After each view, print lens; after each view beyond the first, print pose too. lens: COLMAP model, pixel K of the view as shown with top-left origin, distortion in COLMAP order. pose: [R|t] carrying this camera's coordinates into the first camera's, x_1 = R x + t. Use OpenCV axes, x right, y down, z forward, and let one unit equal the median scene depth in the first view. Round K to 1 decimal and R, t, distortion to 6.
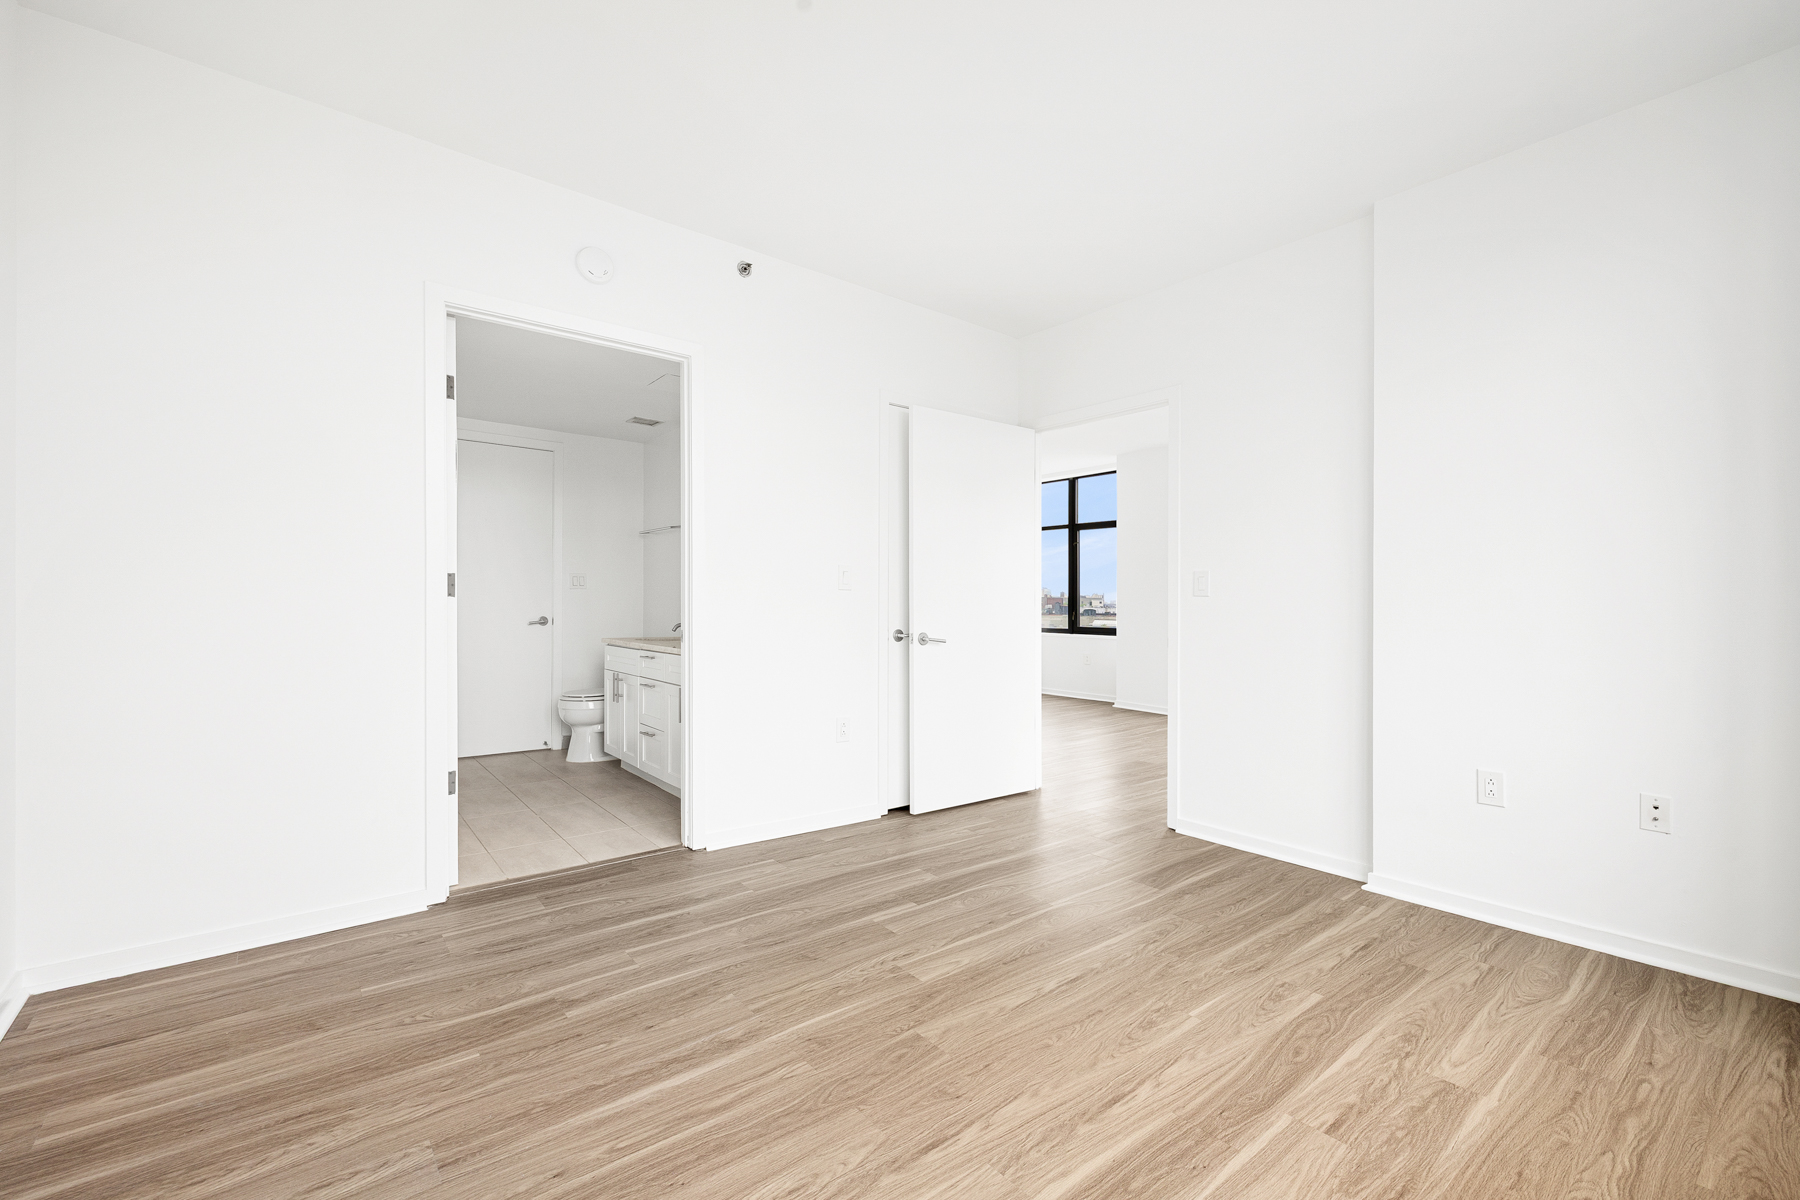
lens RADIAL K [[760.6, 0, 898.1], [0, 760.6, 601.0], [0, 0, 1]] dist [0.003356, -0.000238]
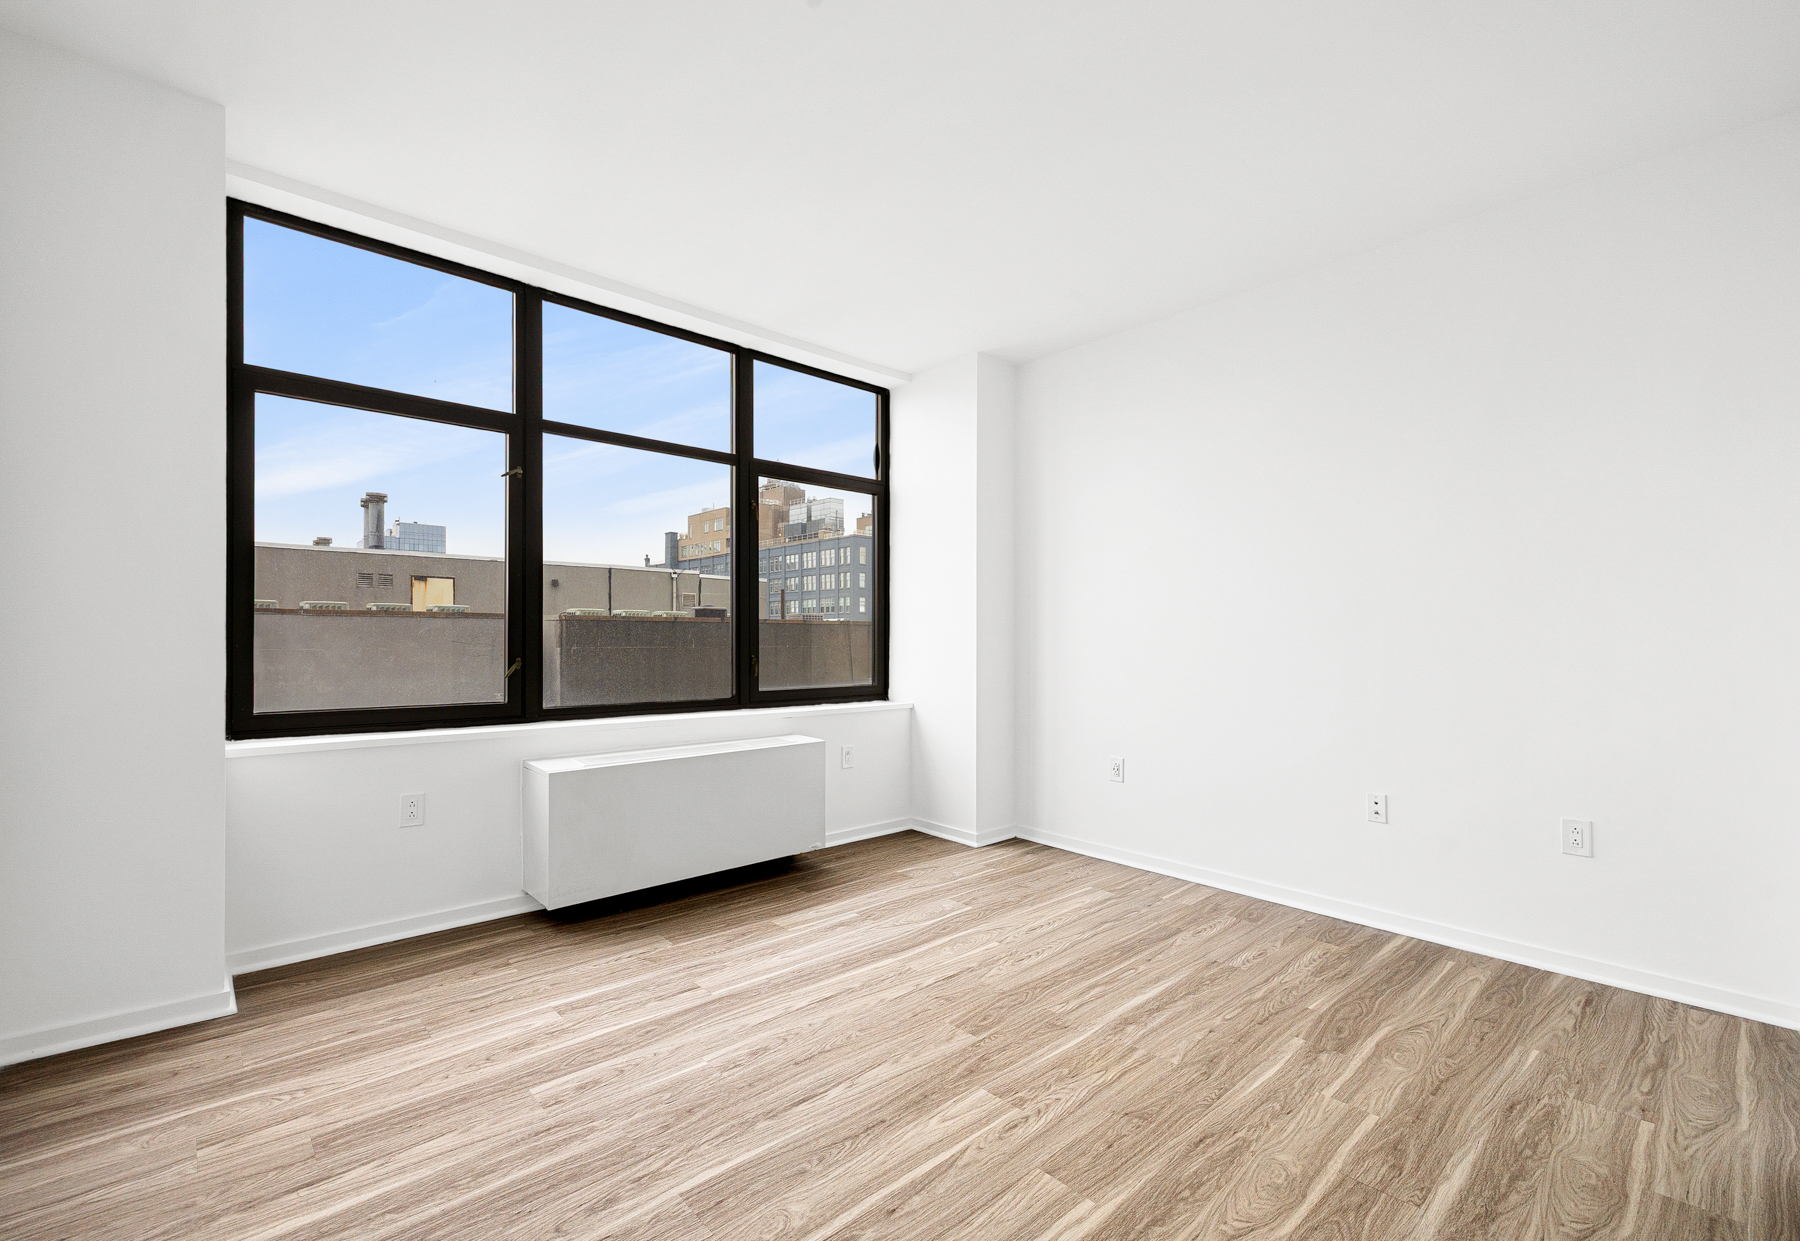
lens RADIAL K [[801.3, 0, 898.6], [0, 801.3, 631.4], [0, 0, 1]] dist [0.002493, 0.000550]
pose [[-0.998260, -0.019021, -0.055822, 0.203172], [-0.018378, 0.999759, -0.012019, -0.009425], [0.056037, -0.010973, -0.998368, 2.059884]]
